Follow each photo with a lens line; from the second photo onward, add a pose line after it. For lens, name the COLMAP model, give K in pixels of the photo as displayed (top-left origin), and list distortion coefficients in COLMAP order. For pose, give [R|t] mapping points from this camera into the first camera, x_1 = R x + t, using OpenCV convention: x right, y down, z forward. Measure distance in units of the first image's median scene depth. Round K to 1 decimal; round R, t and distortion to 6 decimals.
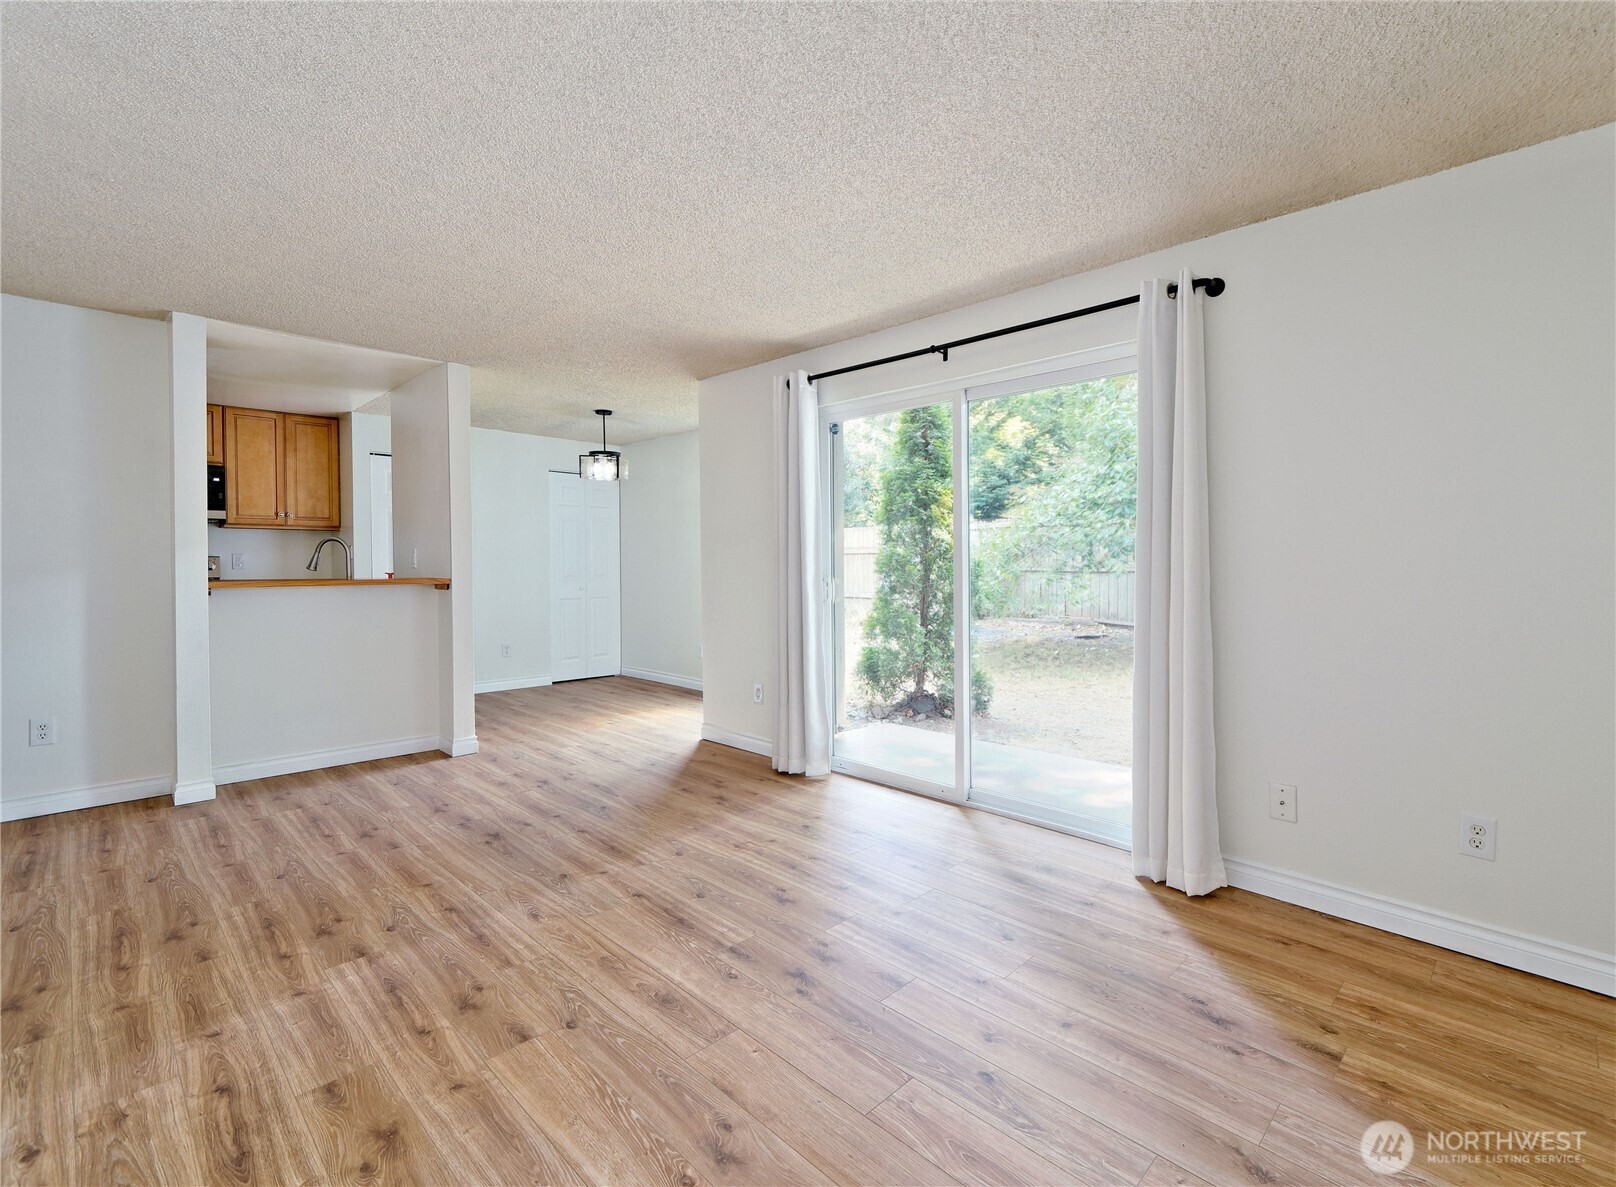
lens RADIAL K [[767.0, 0, 823.6], [0, 767.0, 587.4], [0, 0, 1]] dist [-0.000739, 0.000559]
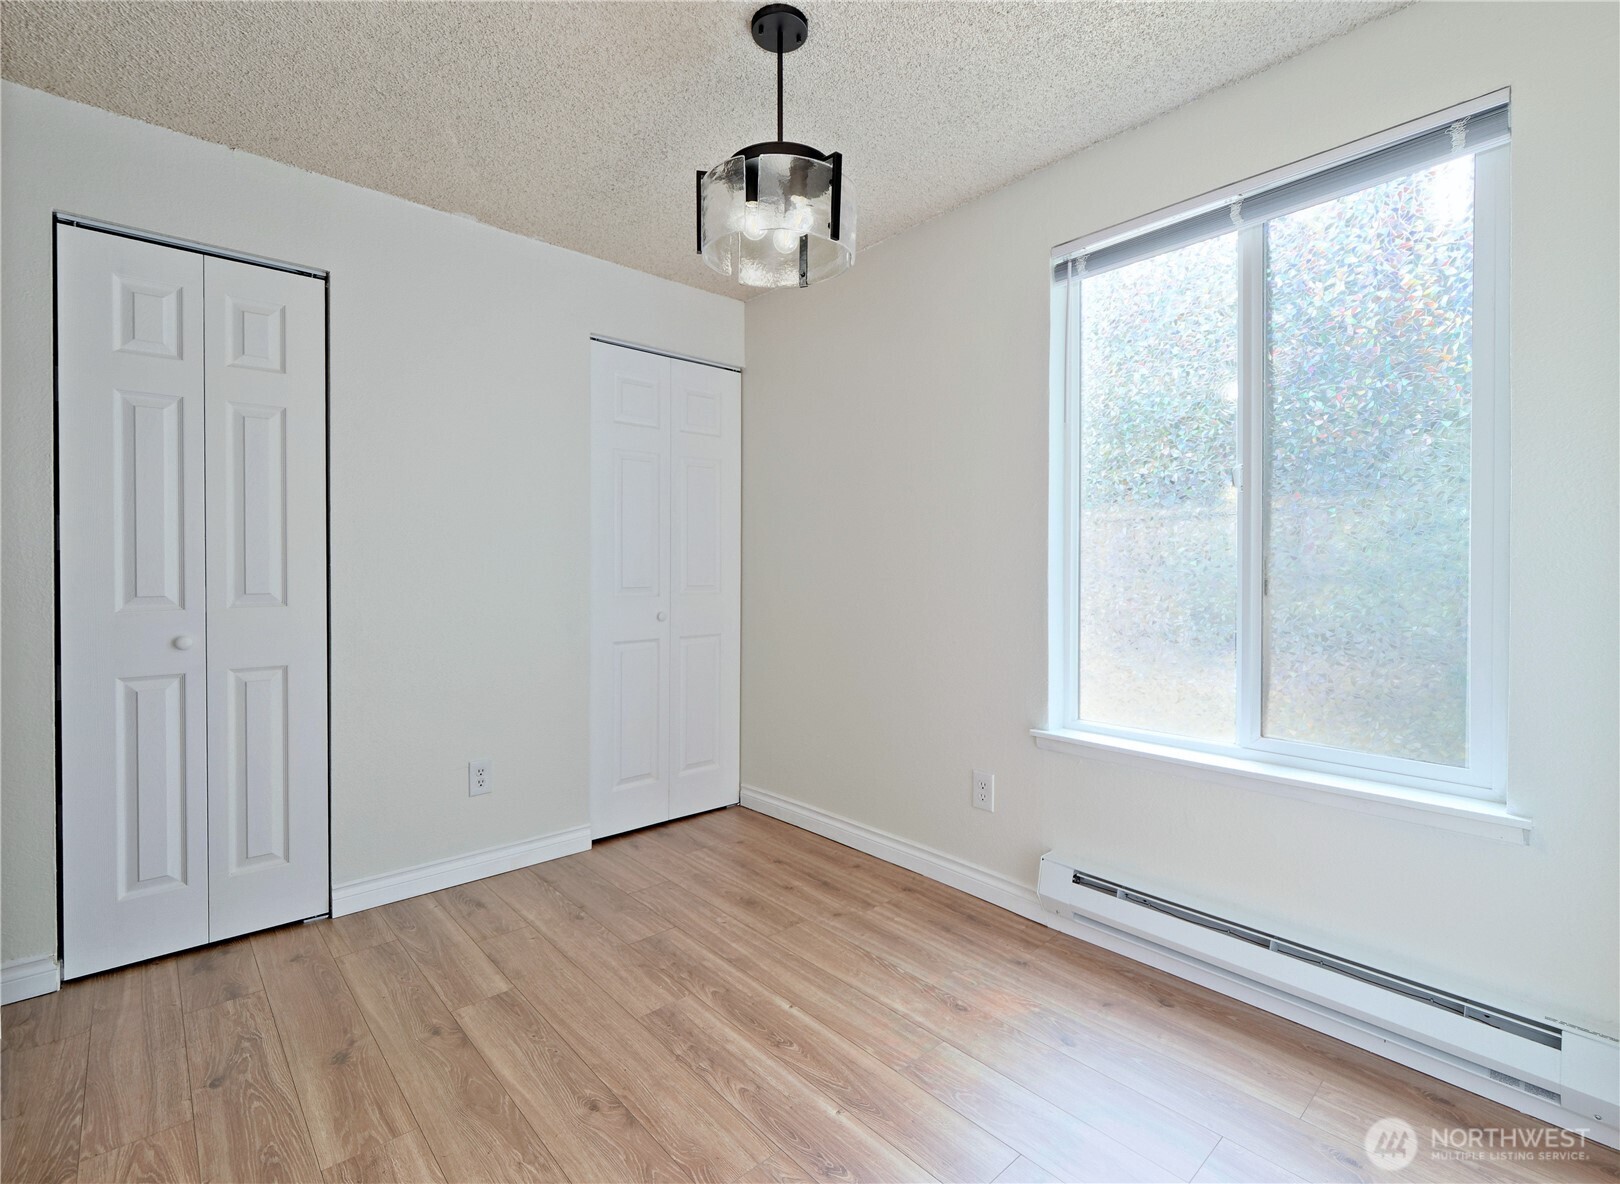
lens RADIAL K [[768.9, 0, 814.5], [0, 768.9, 576.7], [0, 0, 1]] dist [-0.000739, 0.000559]
pose [[0.998593, -0.000989, -0.053021, -0.491085], [-0.000046, 0.999809, -0.019520, -0.030342], [0.053030, 0.019495, 0.998403, 1.361878]]
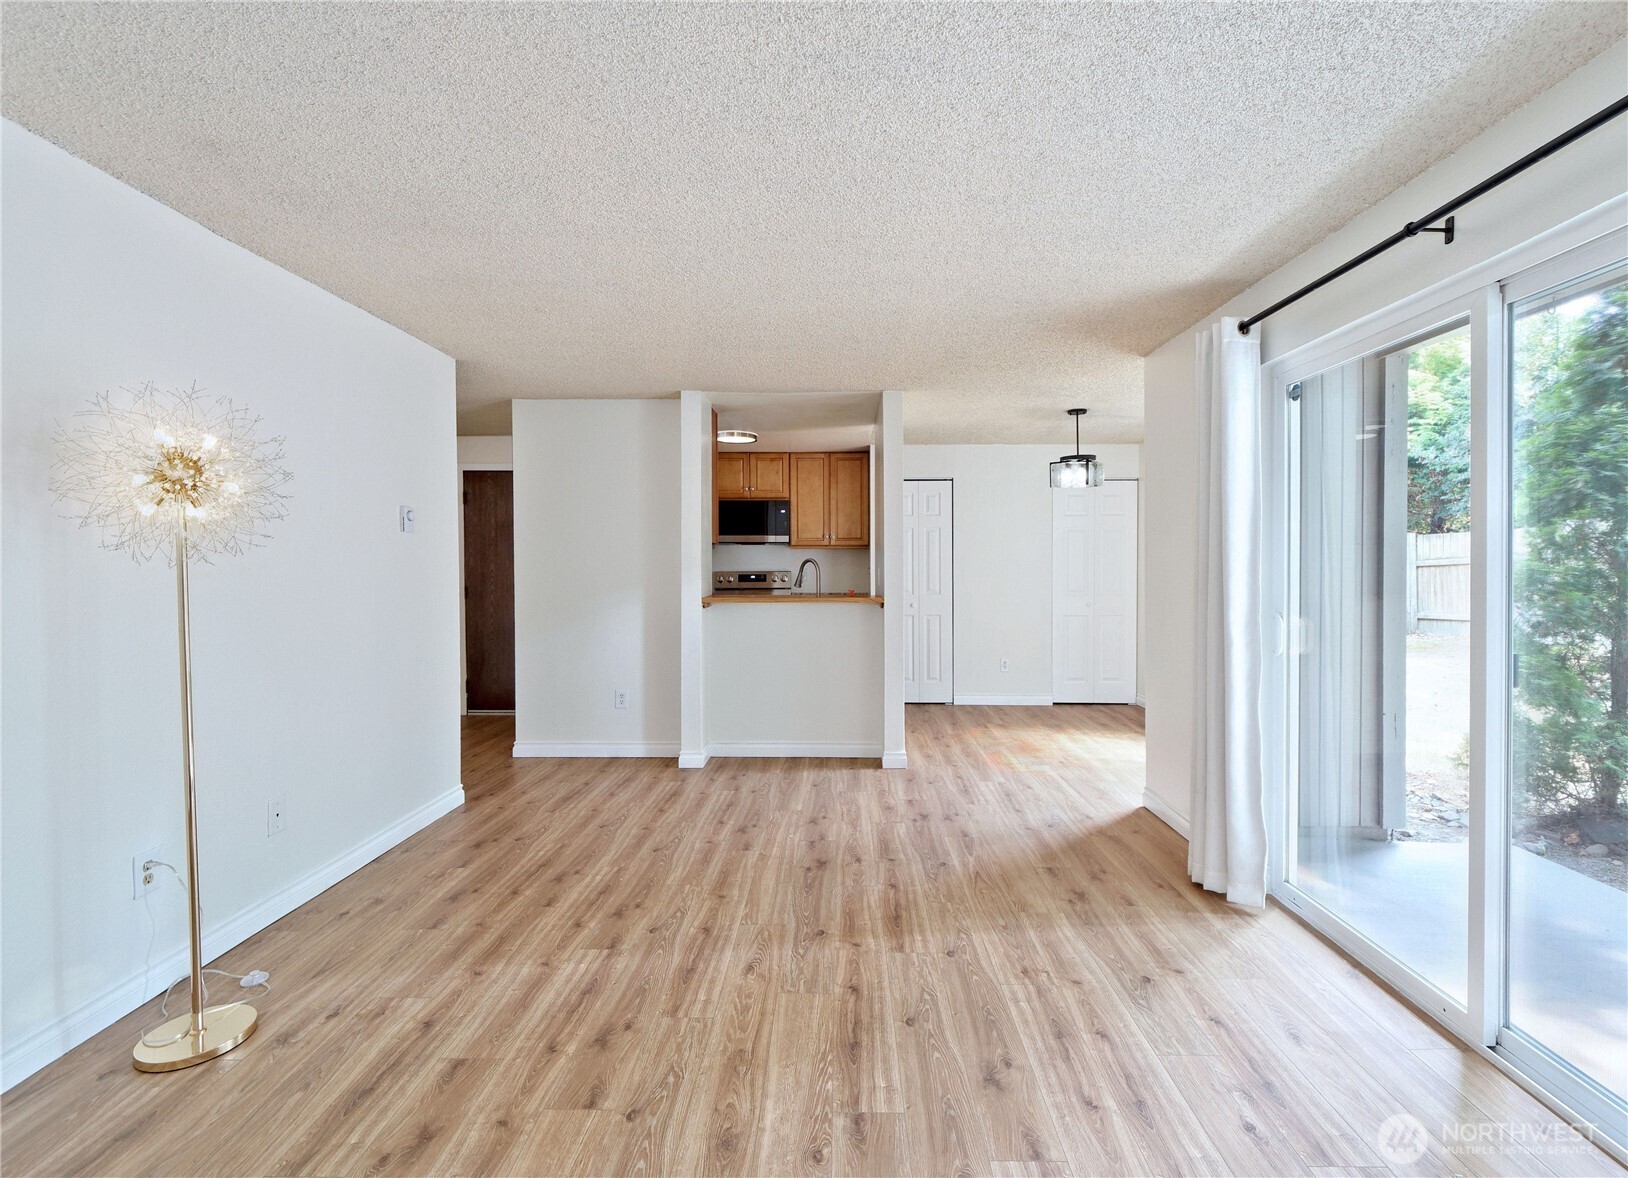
lens RADIAL K [[757.3, 0, 805.3], [0, 757.3, 583.3], [0, 0, 1]] dist [0.005815, -0.003215]
pose [[0.675383, 0.015830, -0.737297, 0.291962], [-0.021338, 0.999770, 0.001919, -0.044617], [0.737159, 0.014436, 0.675566, 0.329208]]
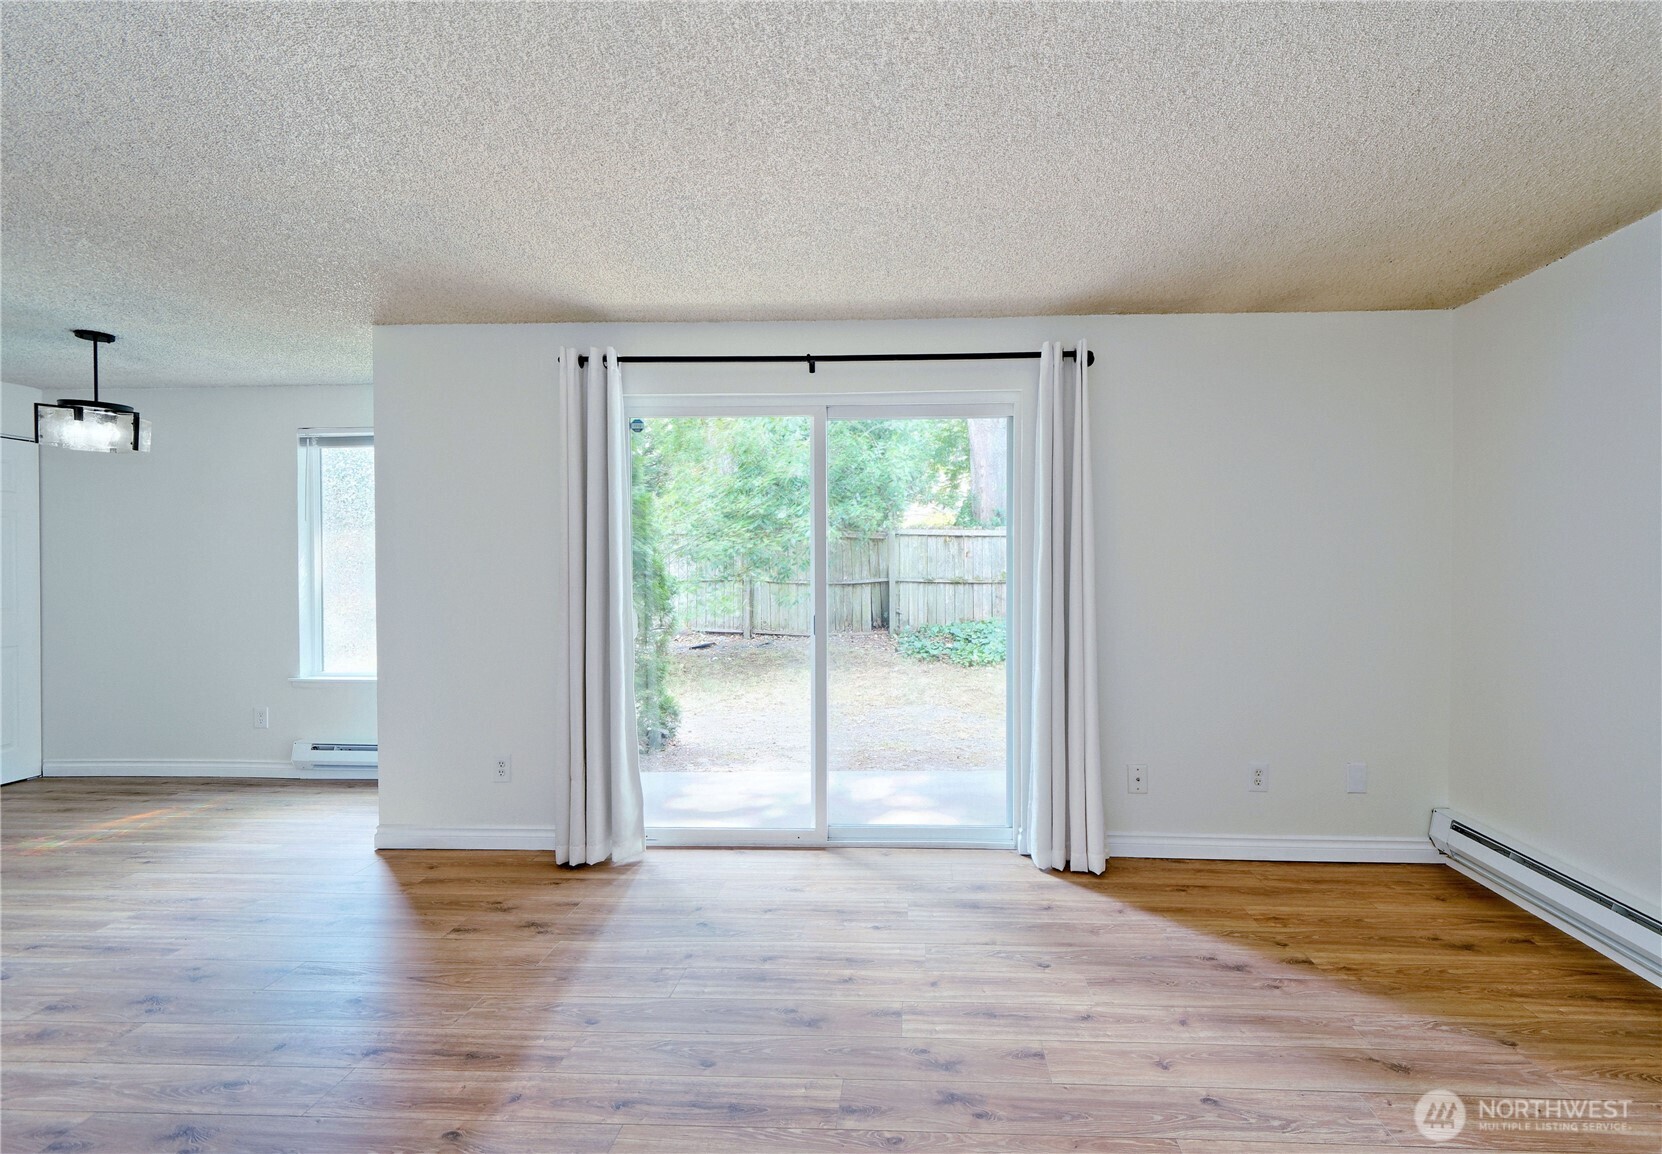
lens RADIAL K [[760.7, 0, 913.0], [0, 760.7, 572.9], [0, 0, 1]] dist [0.000774, -0.000080]
pose [[0.730094, -0.010844, 0.683261, -0.436828], [0.026565, 0.999569, -0.012522, -0.042225], [-0.682830, 0.027293, 0.730067, 0.282391]]
